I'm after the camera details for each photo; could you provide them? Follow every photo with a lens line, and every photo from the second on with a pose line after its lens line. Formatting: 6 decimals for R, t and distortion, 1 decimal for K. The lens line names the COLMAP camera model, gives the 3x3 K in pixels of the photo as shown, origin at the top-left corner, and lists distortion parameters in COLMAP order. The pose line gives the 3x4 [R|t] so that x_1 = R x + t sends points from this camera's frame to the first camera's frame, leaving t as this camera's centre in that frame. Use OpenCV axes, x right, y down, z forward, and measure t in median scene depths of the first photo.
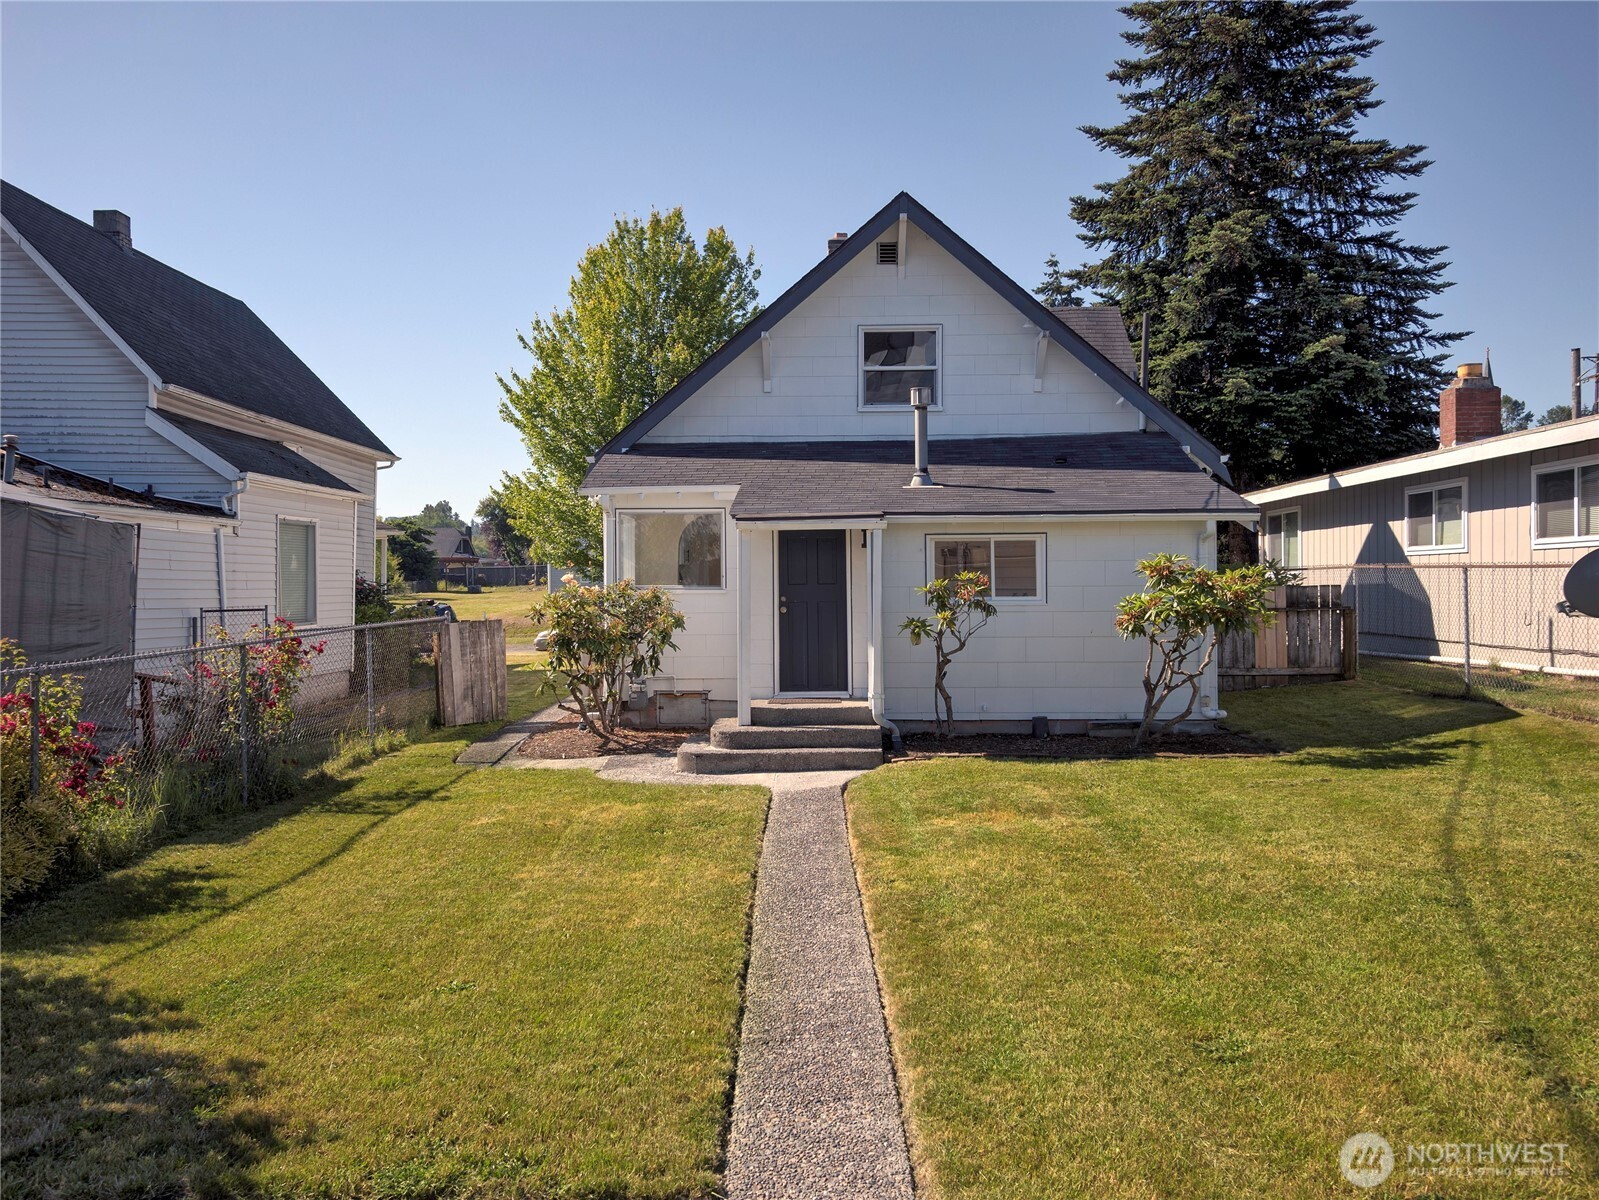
lens RADIAL K [[1269.3, 0, 801.7], [0, 1269.3, 589.7], [0, 0, 1]] dist [0.011658, 0.009990]
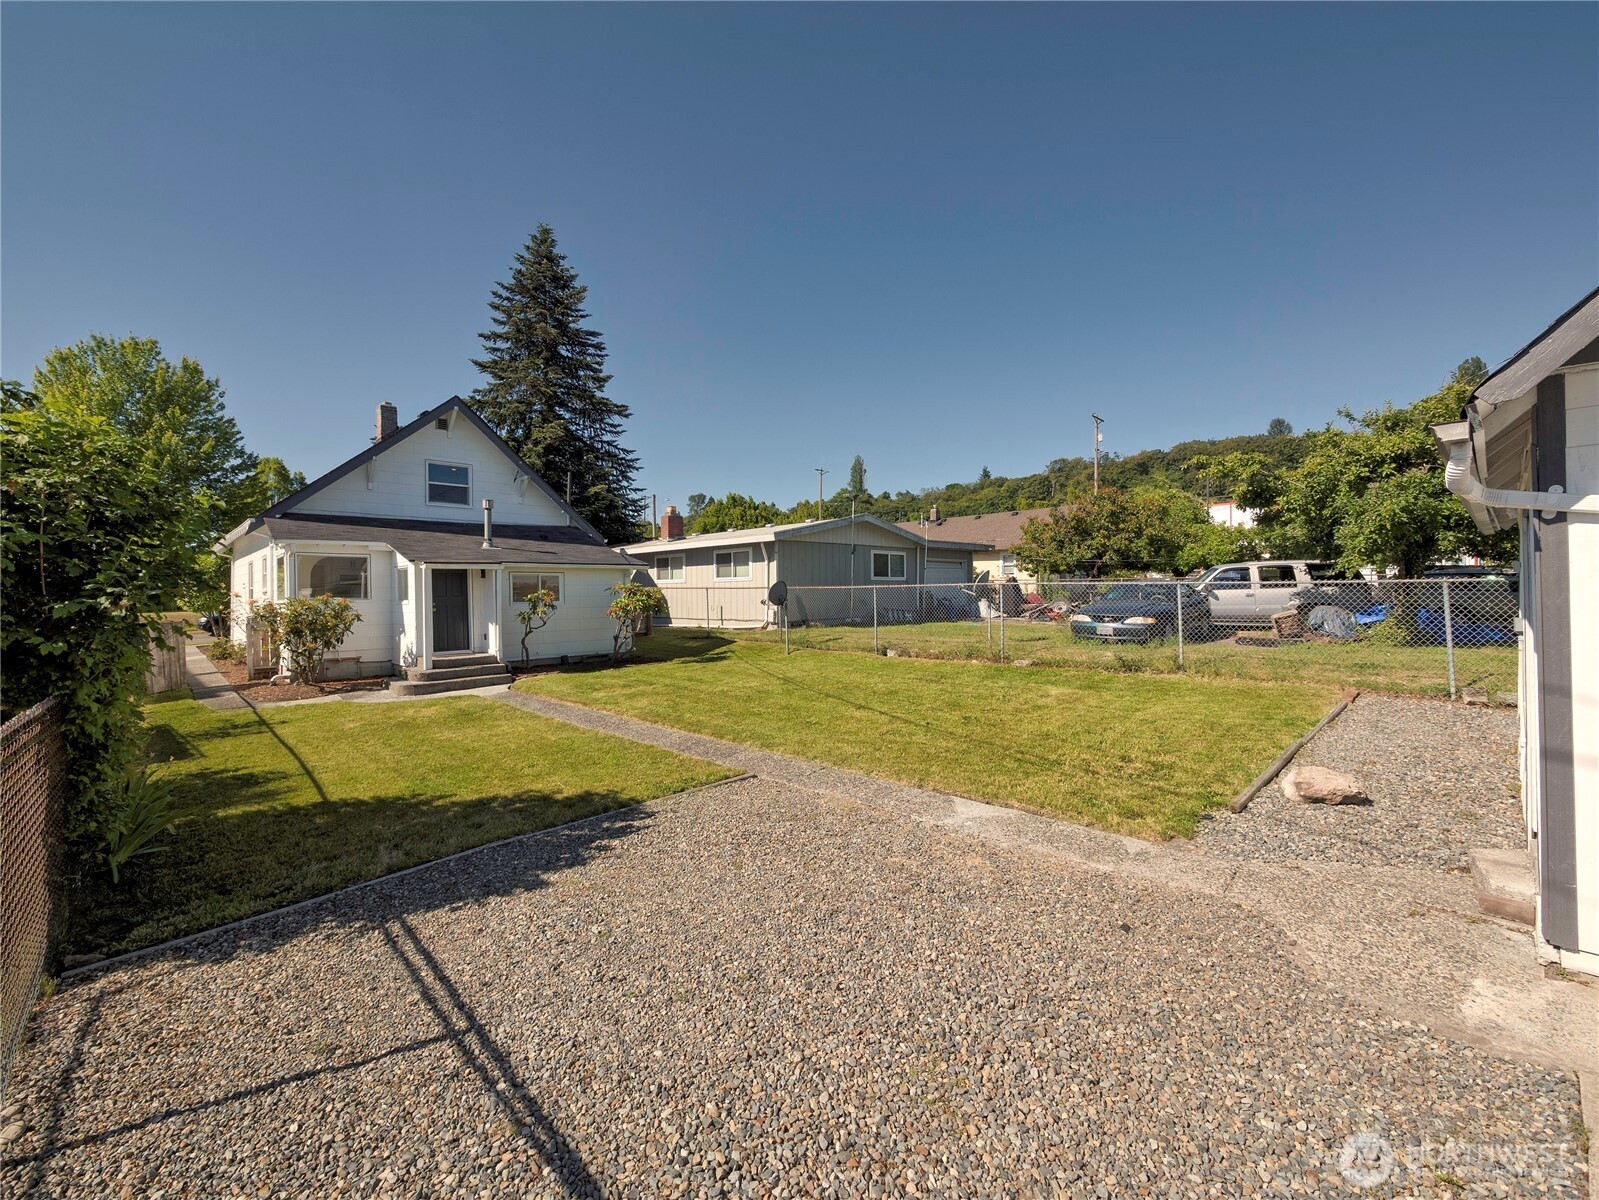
lens RADIAL K [[646.9, 0, 793.3], [0, 646.9, 600.4], [0, 0, 1]] dist [-0.001886, -0.000348]
pose [[0.703704, -0.010595, 0.710415, -0.255545], [0.010016, 0.999937, 0.004991, 0.001931], [-0.710423, 0.003603, 0.703766, -0.062081]]
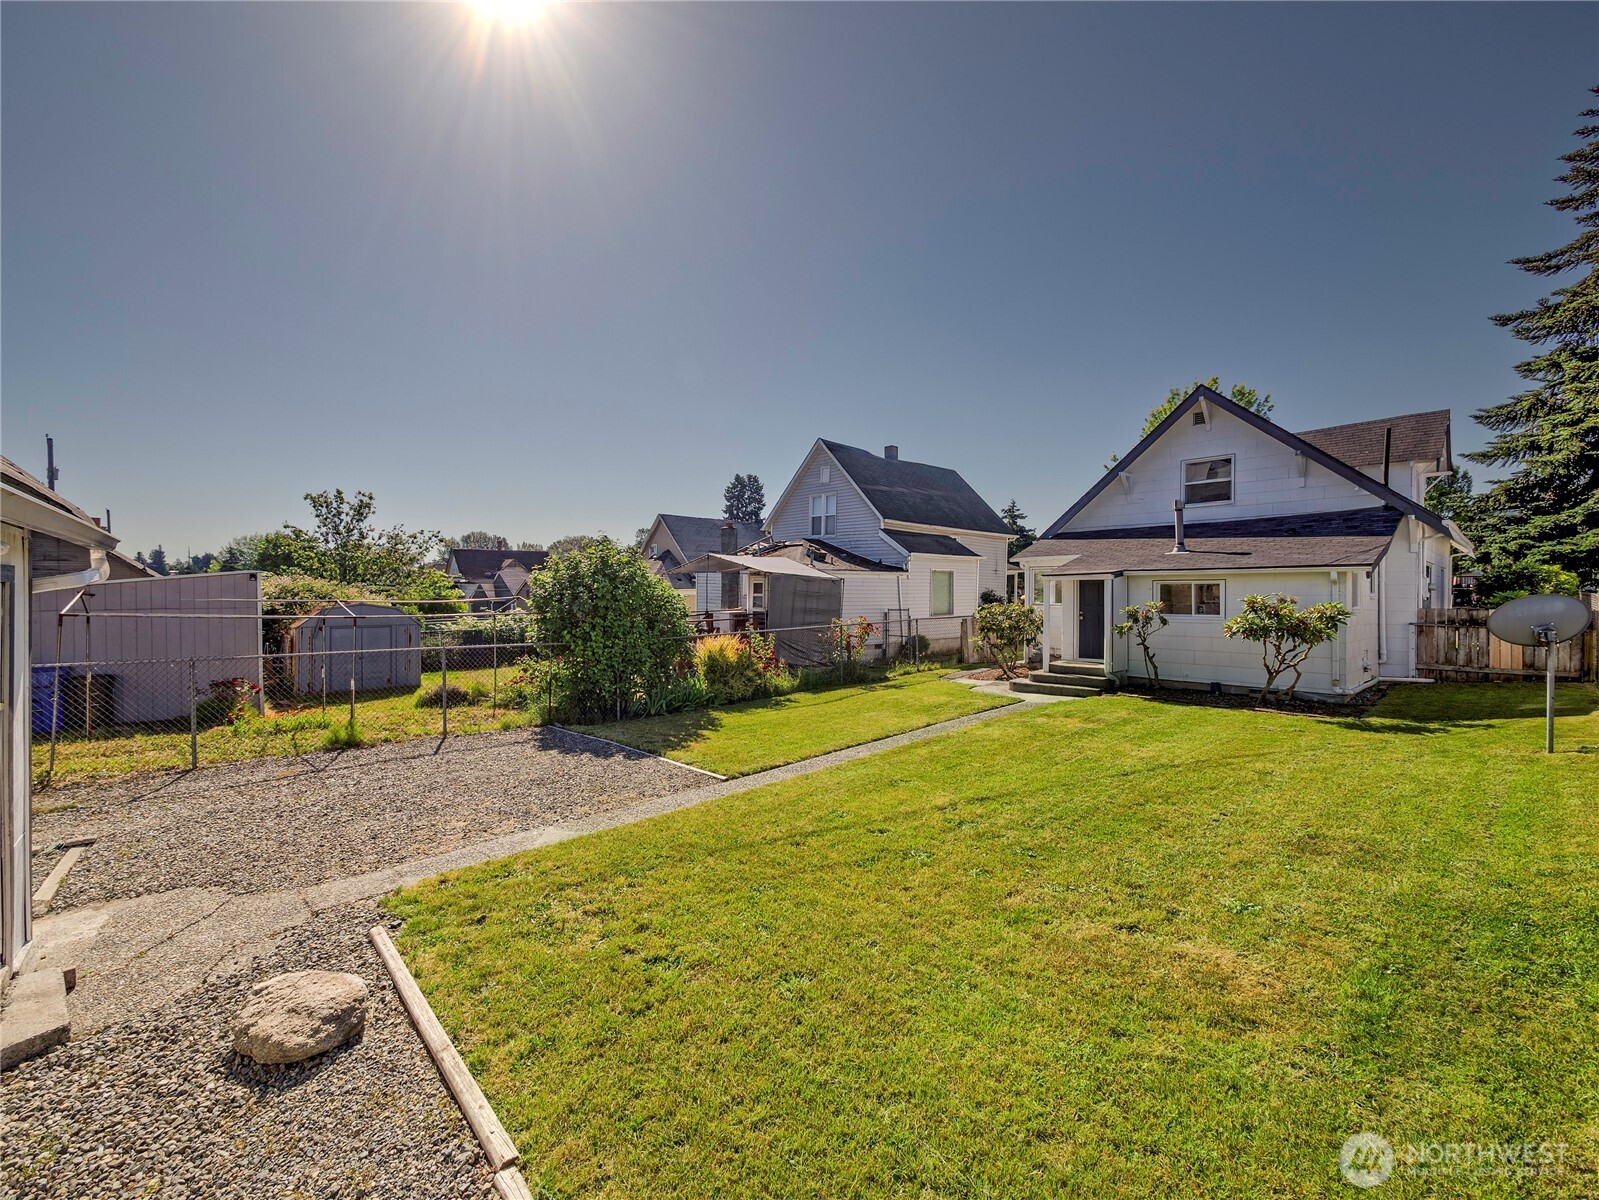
lens RADIAL K [[669.8, 0, 793.5], [0, 669.8, 593.6], [0, 0, 1]] dist [-0.005074, 0.000411]
pose [[0.704202, 0.006203, -0.709973, 0.335072], [-0.003493, 0.999980, 0.005272, -0.021642], [0.709991, -0.001232, 0.704209, -0.067197]]
